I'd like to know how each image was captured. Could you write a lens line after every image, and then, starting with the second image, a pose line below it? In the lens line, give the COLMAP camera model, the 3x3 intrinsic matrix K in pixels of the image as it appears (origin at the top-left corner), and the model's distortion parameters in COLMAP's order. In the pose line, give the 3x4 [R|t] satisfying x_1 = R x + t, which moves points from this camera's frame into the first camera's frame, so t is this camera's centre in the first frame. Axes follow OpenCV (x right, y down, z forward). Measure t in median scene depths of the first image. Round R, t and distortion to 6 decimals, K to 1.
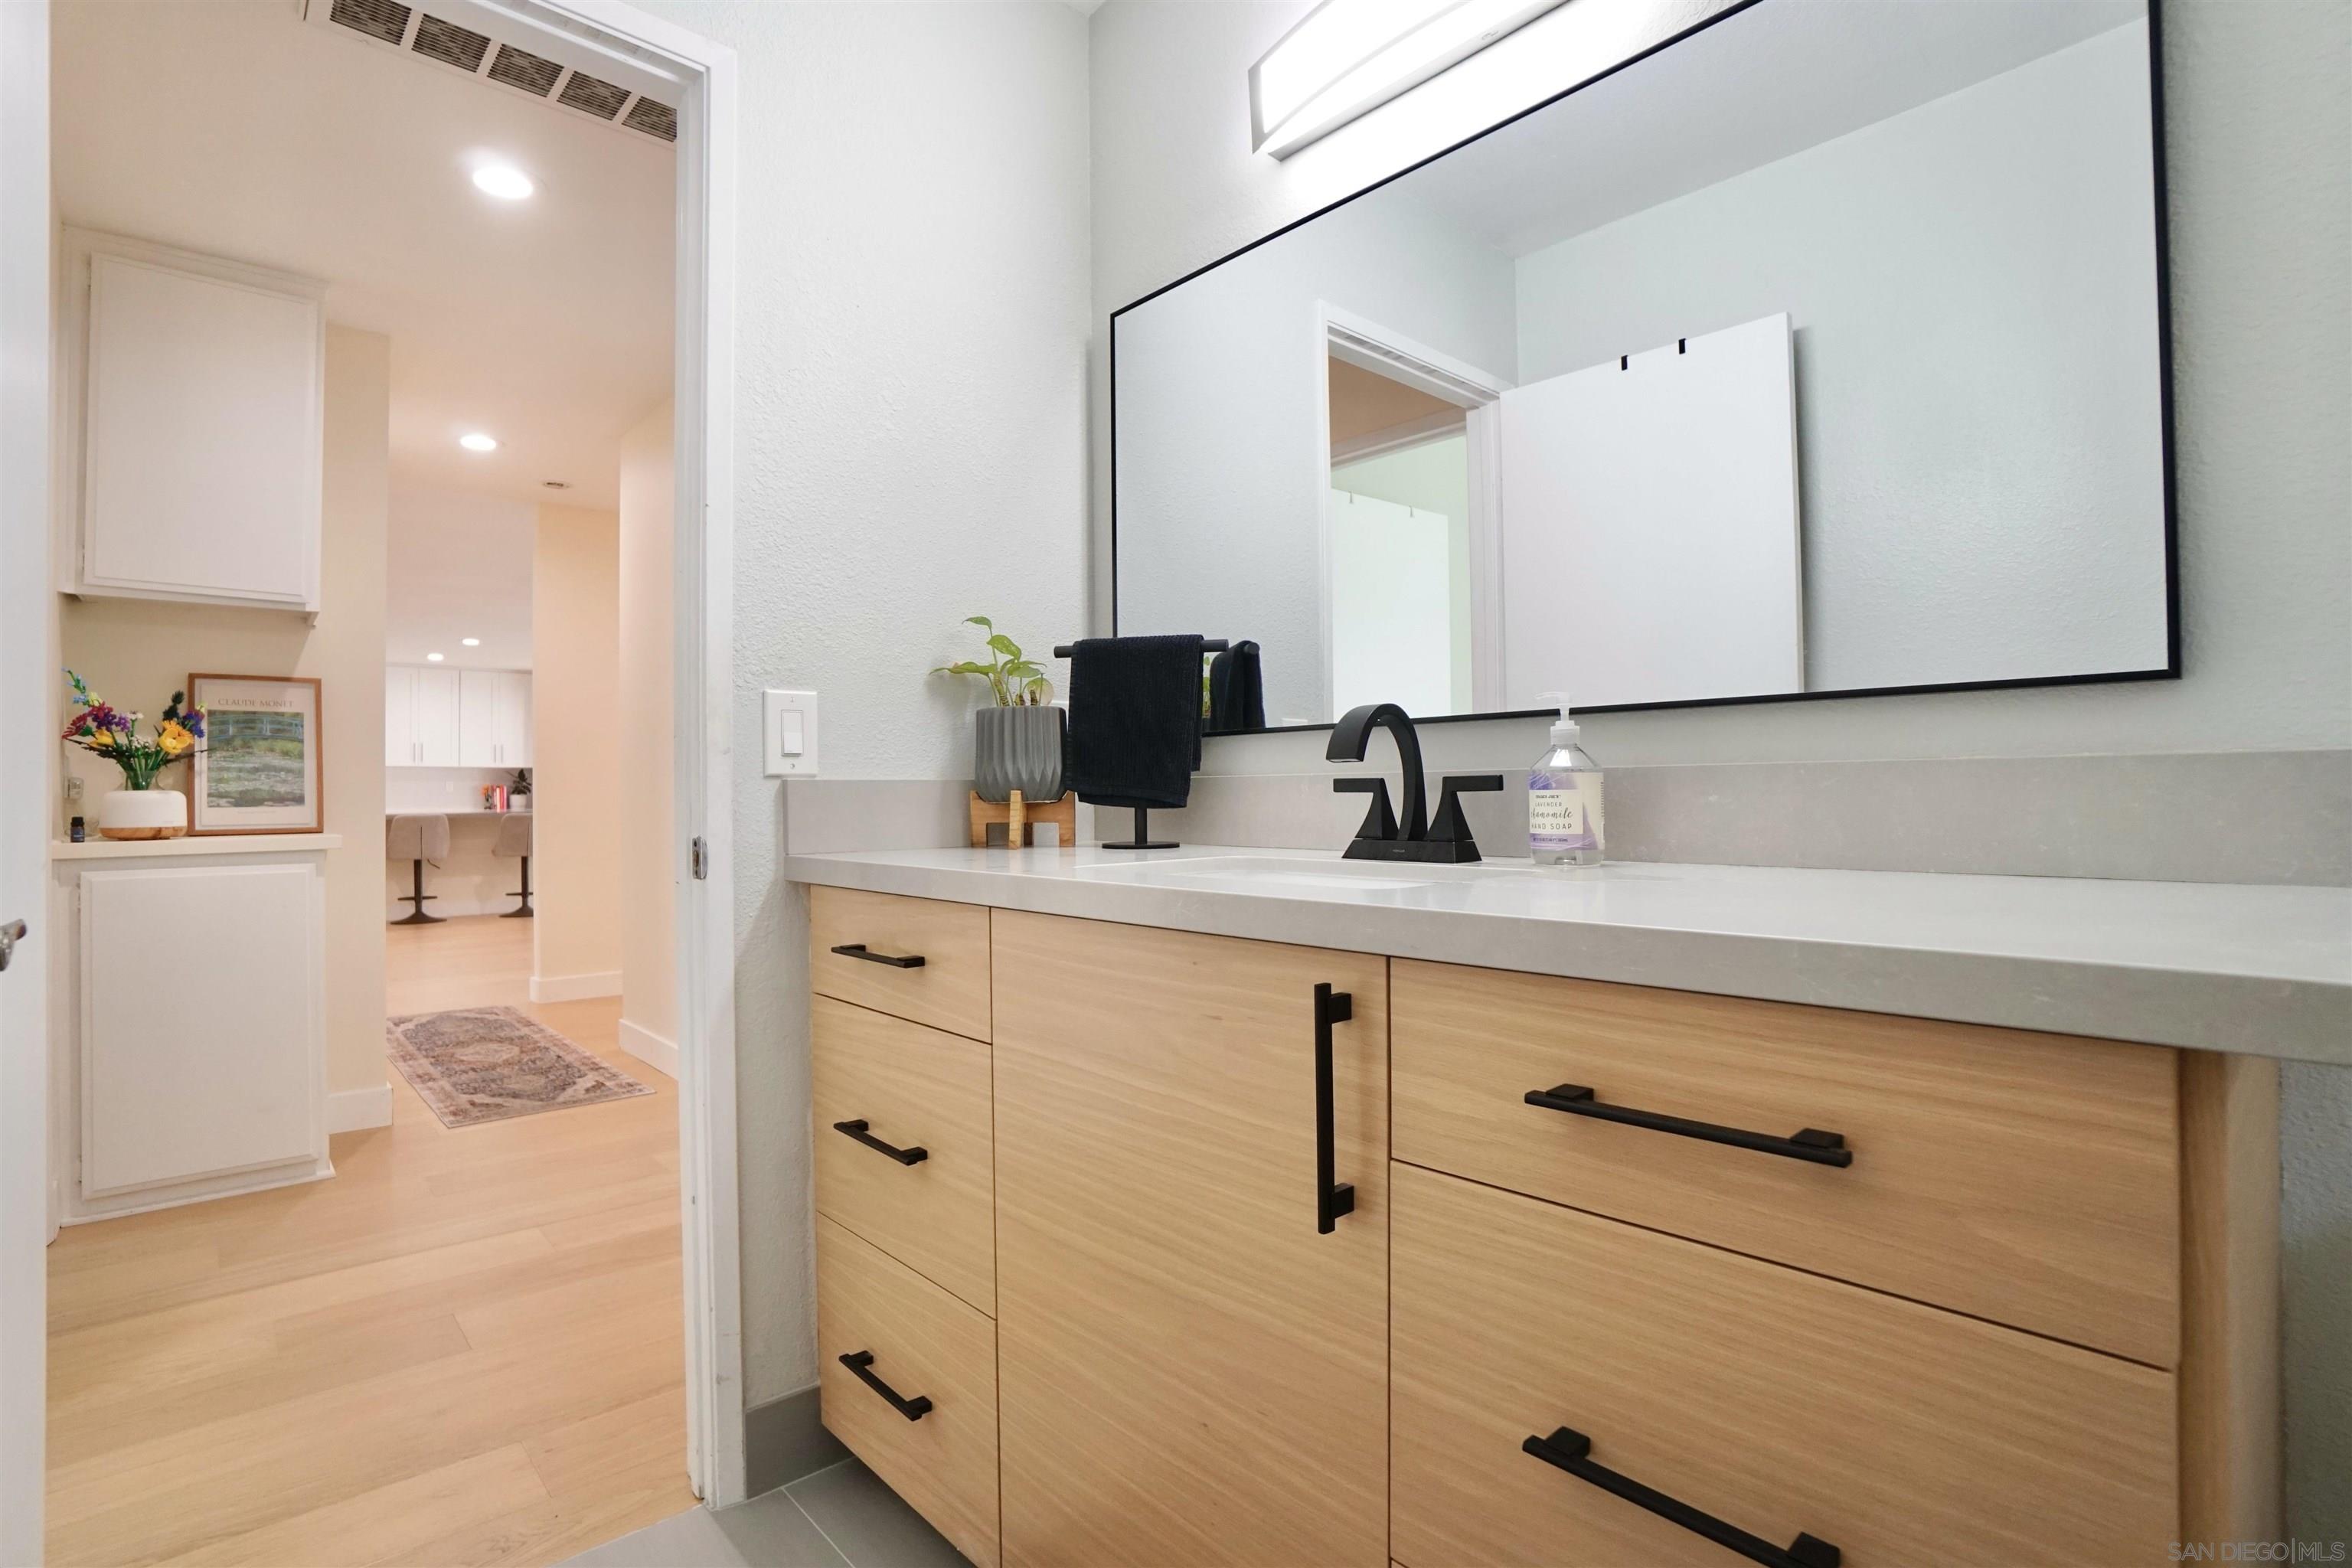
lens RADIAL K [[1145.6, 0, 1176.0], [0, 1145.6, 784.0], [0, 0, 1]] dist [-0.060896, 0.000048]
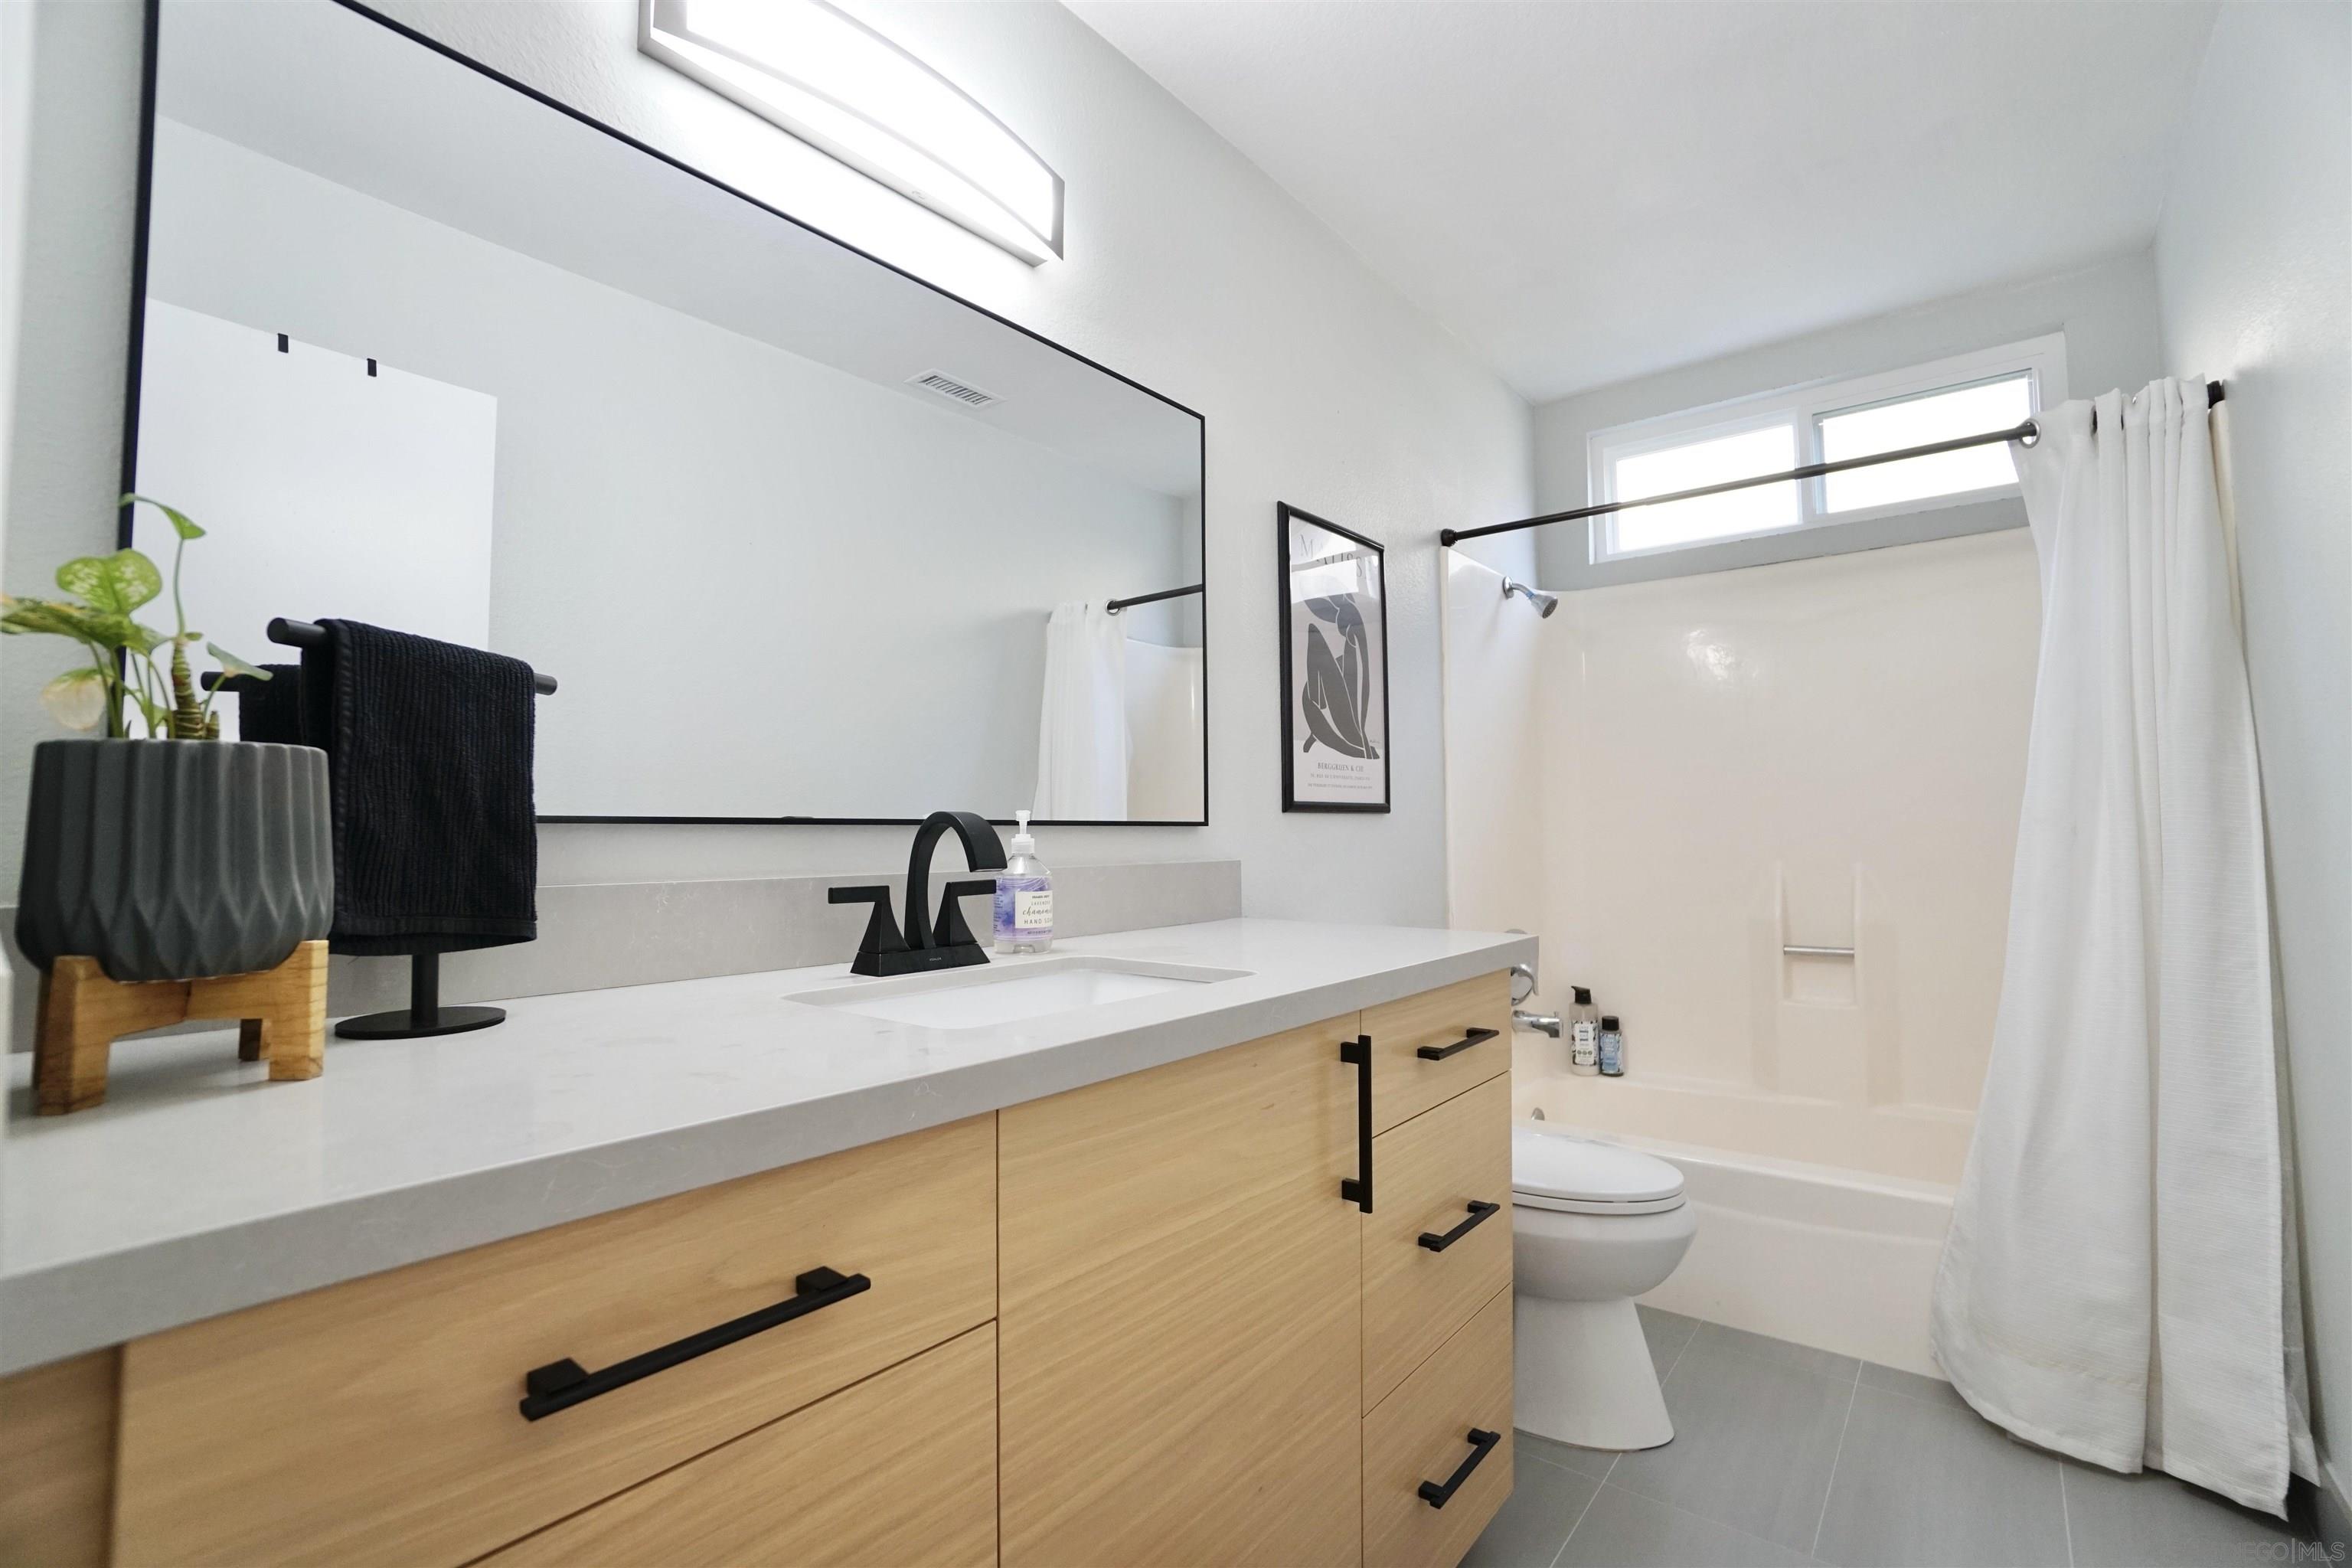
lens RADIAL K [[1031.3, 0, 1171.1], [0, 1031.3, 780.8], [0, 0, 1]] dist [-0.064571, 0.023581]
pose [[-0.150098, 0.059782, 0.986862, -0.763491], [-0.000497, 0.998166, -0.060542, -0.044516], [-0.988671, -0.009578, -0.149792, 0.981683]]
